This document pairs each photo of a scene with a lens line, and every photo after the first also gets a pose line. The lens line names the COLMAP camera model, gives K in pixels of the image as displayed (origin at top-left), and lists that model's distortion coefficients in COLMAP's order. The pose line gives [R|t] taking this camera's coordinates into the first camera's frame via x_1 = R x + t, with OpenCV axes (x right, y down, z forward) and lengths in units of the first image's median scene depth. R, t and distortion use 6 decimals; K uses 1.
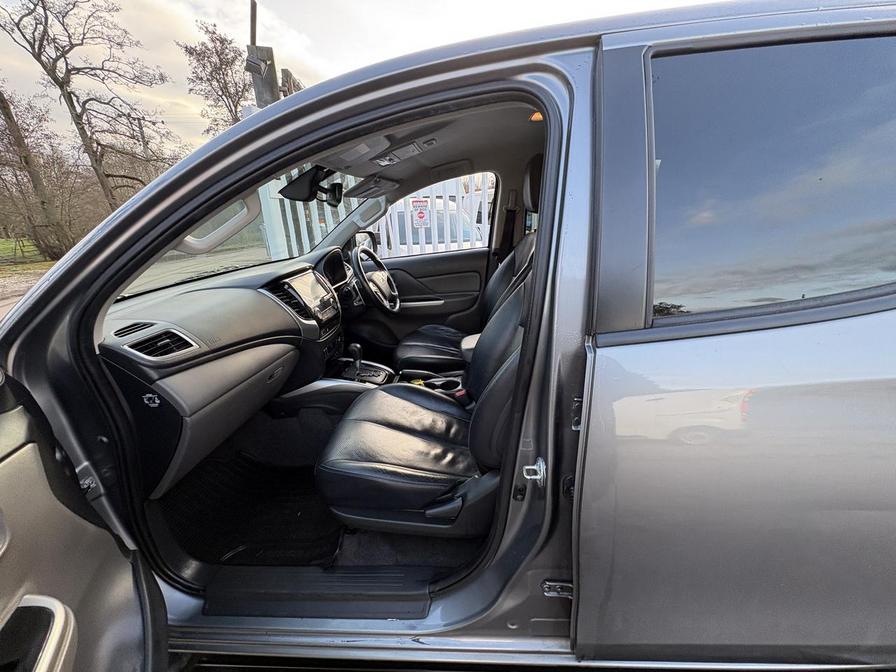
lens RADIAL K [[356.6, 0, 447.2], [0, 356.6, 336.5], [0, 0, 1]] dist [-0.000638, 0.000002]
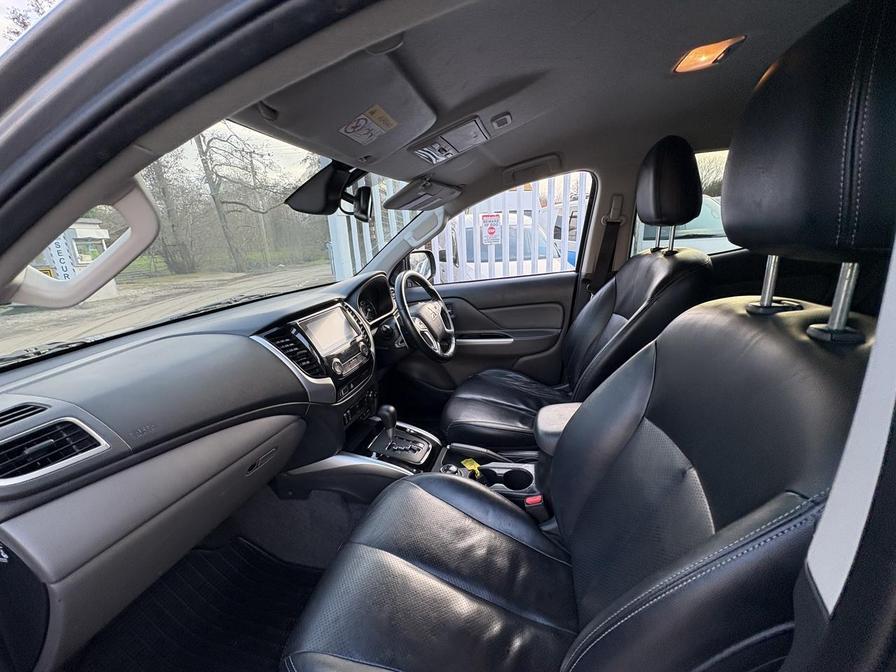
lens RADIAL K [[355.6, 0, 448.0], [0, 355.6, 336.0], [0, 0, 1]] dist [-0.008565, 0.000174]
pose [[0.981715, 0.039397, -0.186236, -0.005081], [-0.047017, 0.998220, -0.036679, -0.075437], [0.184460, 0.044765, 0.981820, 0.223805]]
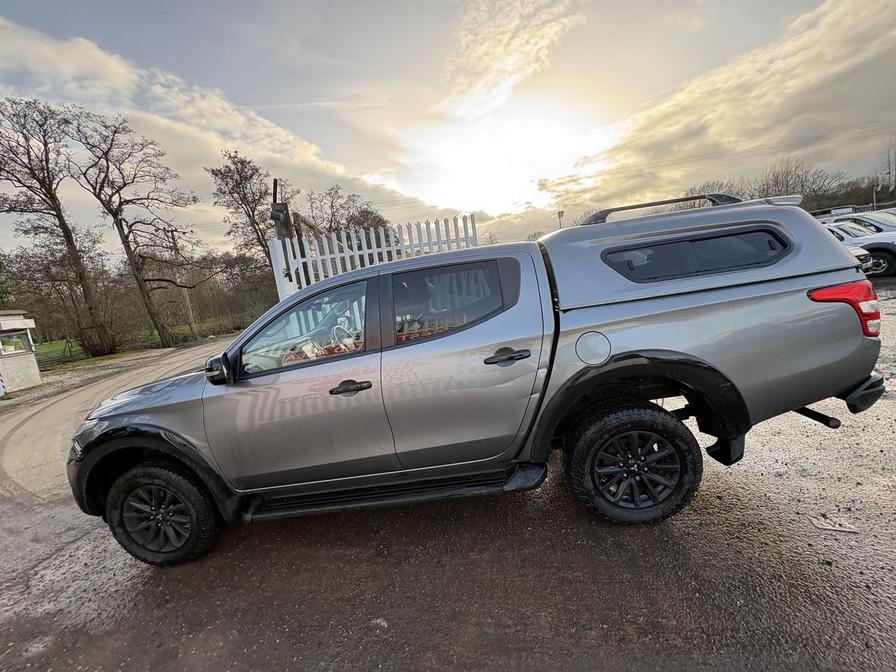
lens RADIAL K [[356.7, 0, 451.6], [0, 356.7, 333.3], [0, 0, 1]] dist [-0.008060, 0.000990]
pose [[0.995346, -0.095924, -0.009185, 0.334068], [0.092759, 0.979586, -0.178347, 0.155112], [0.026105, 0.176665, 0.983925, -0.741204]]
